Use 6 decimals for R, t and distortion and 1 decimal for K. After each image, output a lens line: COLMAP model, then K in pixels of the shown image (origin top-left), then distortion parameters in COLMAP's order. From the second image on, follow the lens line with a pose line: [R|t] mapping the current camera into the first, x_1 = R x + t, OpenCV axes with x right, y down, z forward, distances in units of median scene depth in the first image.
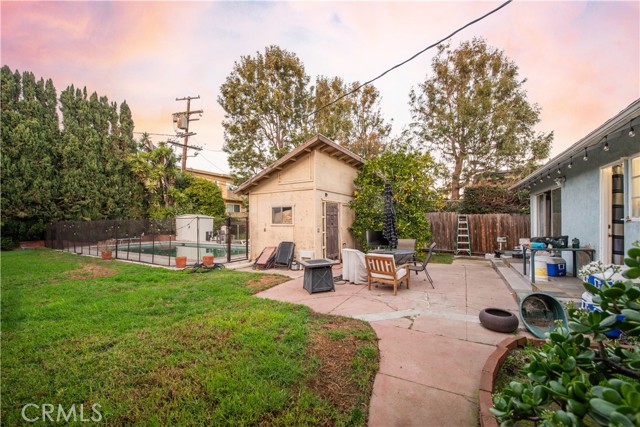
lens RADIAL K [[259.0, 0, 322.4], [0, 259.0, 223.5], [0, 0, 1]] dist [-0.014791, -0.002141]
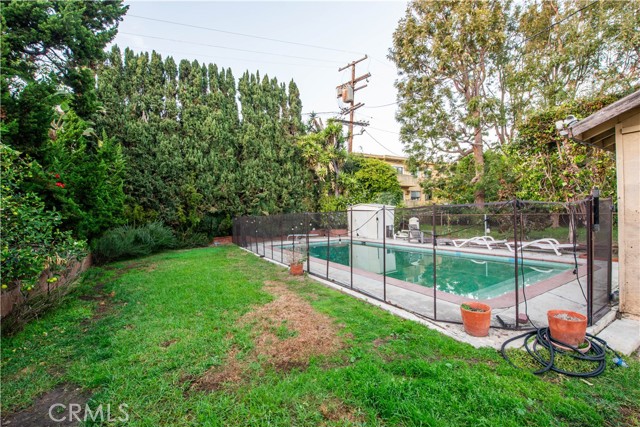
lens RADIAL K [[259.0, 0, 315.1], [0, 259.0, 223.9], [0, 0, 1]] dist [-0.014791, -0.002141]
pose [[0.862875, -0.005638, -0.505385, -0.255868], [0.025185, 0.999175, 0.031854, -0.002733], [0.504789, -0.040214, 0.862306, 0.247021]]
